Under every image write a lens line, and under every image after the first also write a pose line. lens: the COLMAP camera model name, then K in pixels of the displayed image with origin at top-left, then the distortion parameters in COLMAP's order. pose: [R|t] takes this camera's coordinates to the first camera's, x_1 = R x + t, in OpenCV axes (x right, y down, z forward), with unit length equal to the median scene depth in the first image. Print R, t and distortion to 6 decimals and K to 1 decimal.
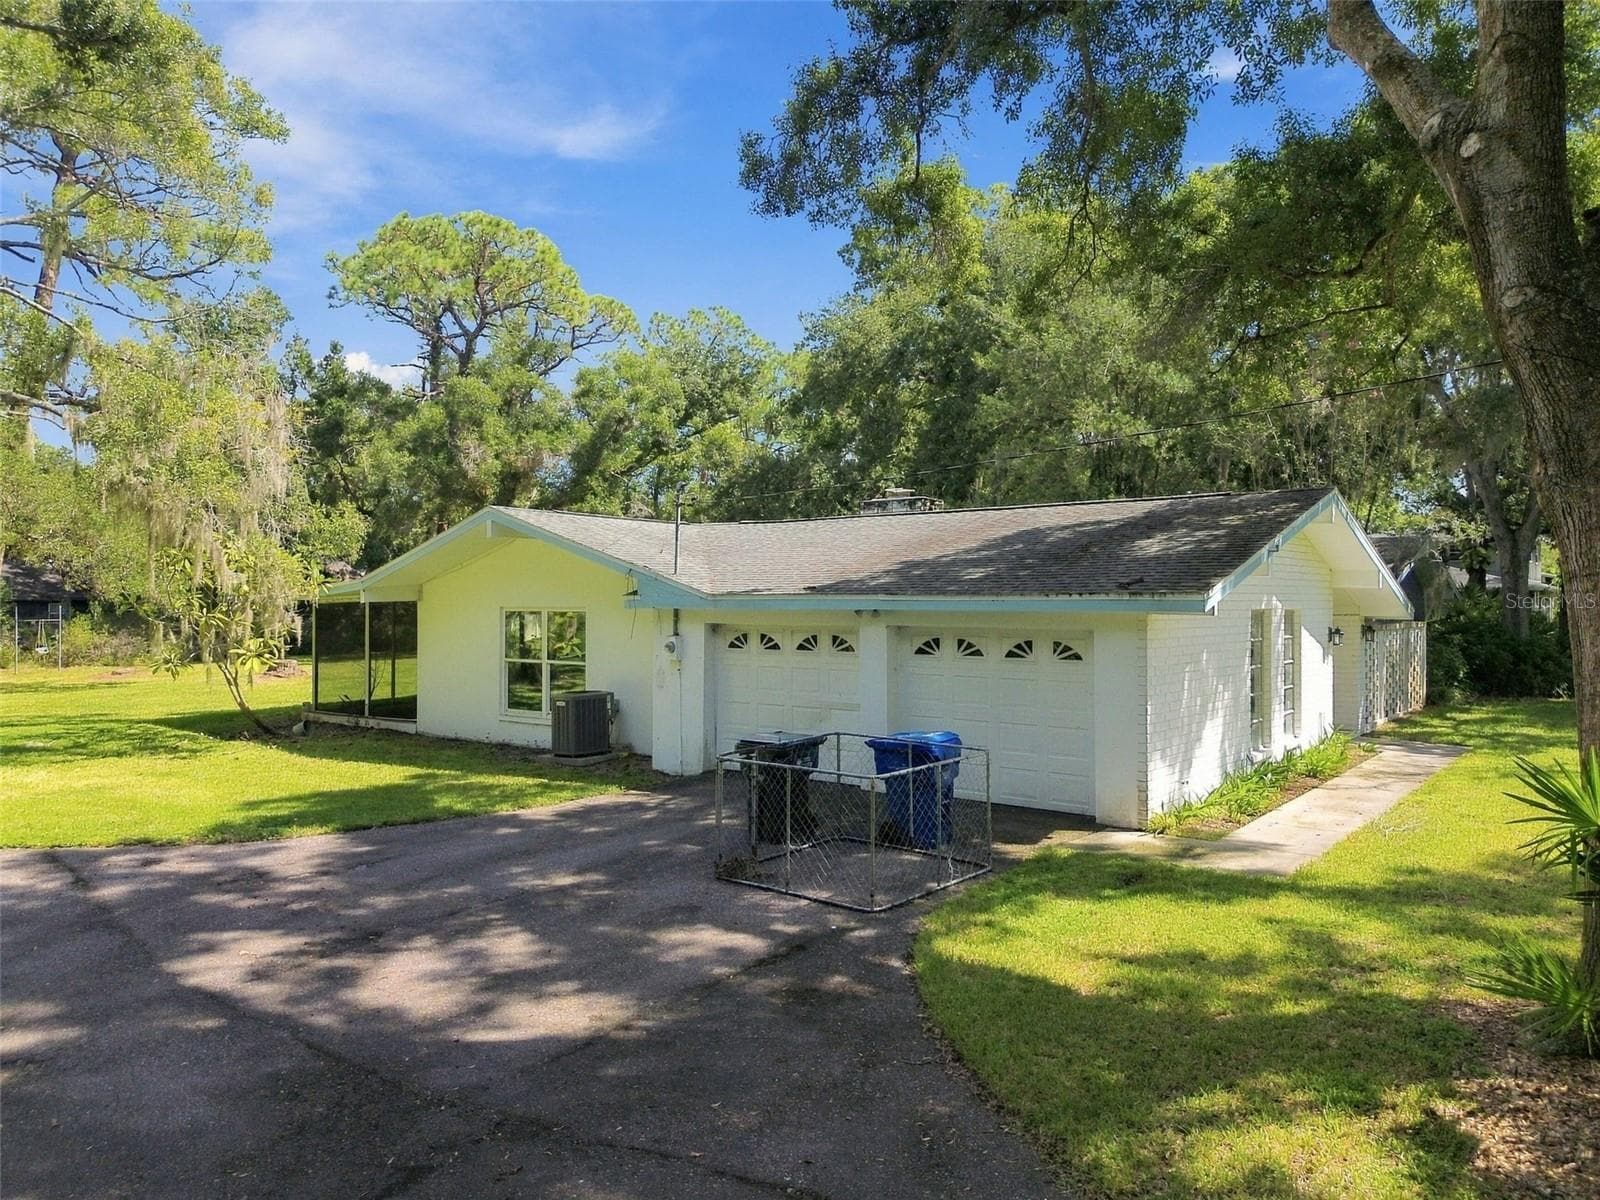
lens RADIAL K [[1117.0, 0, 800.0], [0, 1117.0, 600.0], [0, 0, 1]] dist [0.094066, -0.104735]
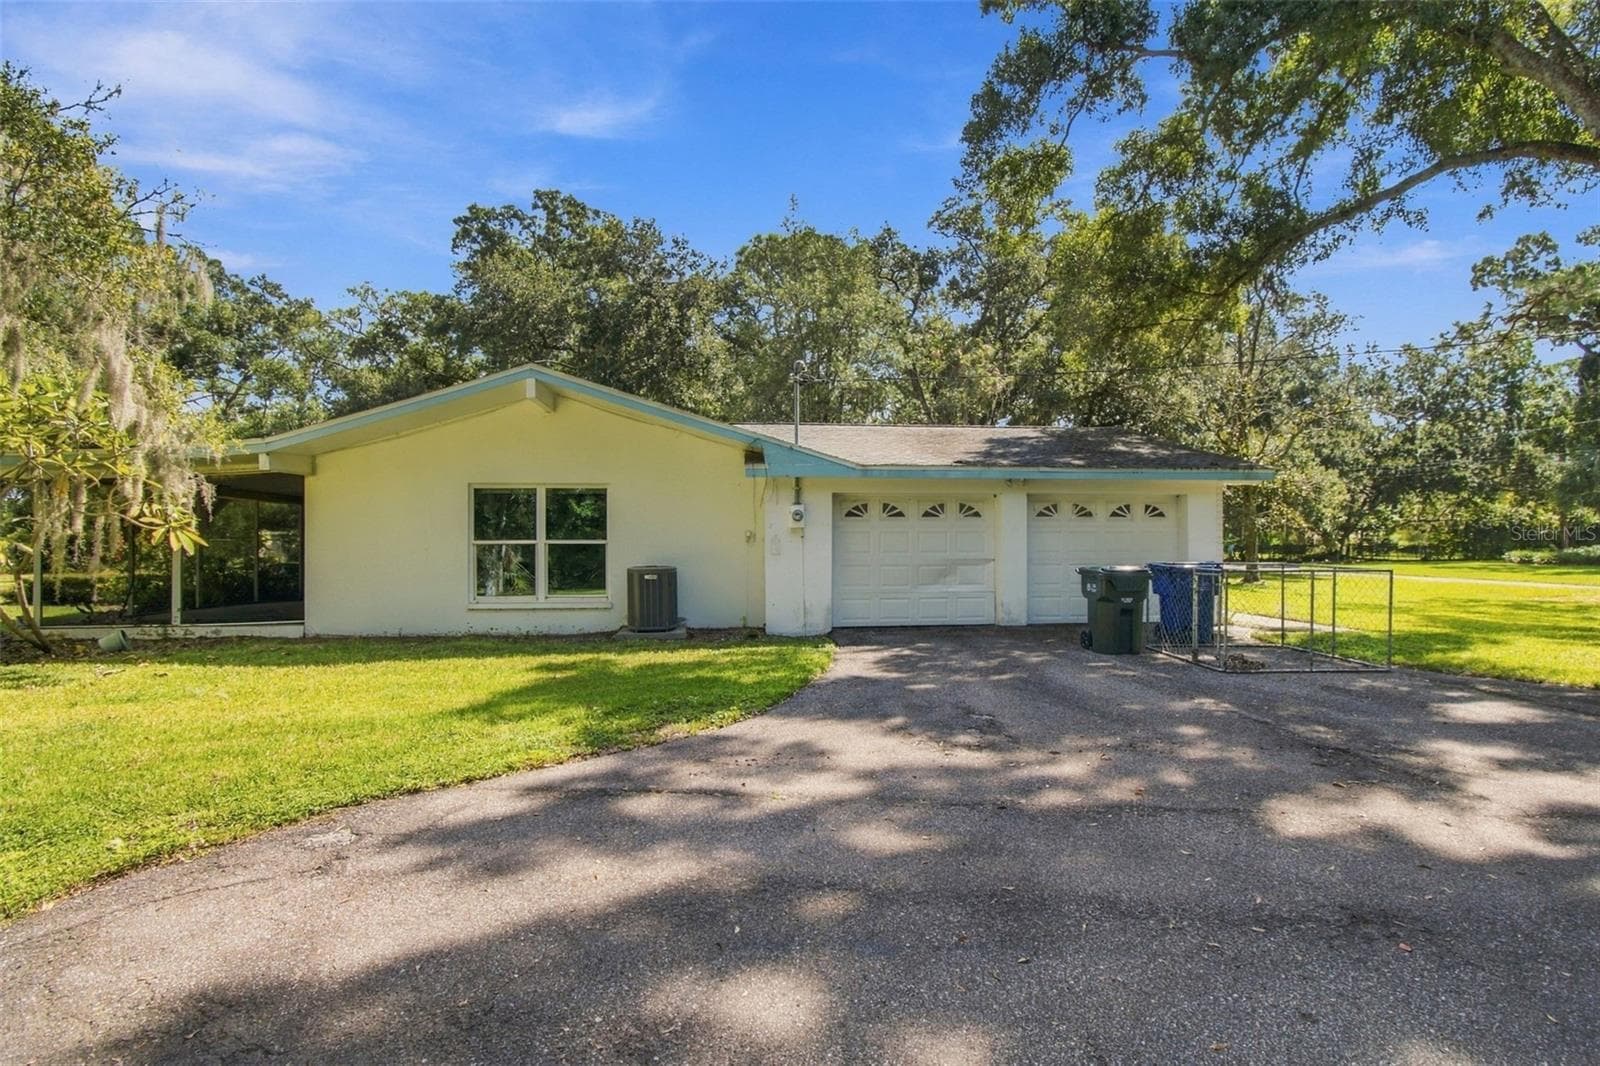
lens RADIAL K [[733.6, 0, 796.9], [0, 733.6, 542.5], [0, 0, 1]] dist [0.000000, -0.000177]
pose [[0.735627, -0.005675, 0.677363, -0.598612], [0.000866, 0.999972, 0.007438, 0.063392], [-0.677386, -0.004885, 0.735612, 0.498972]]
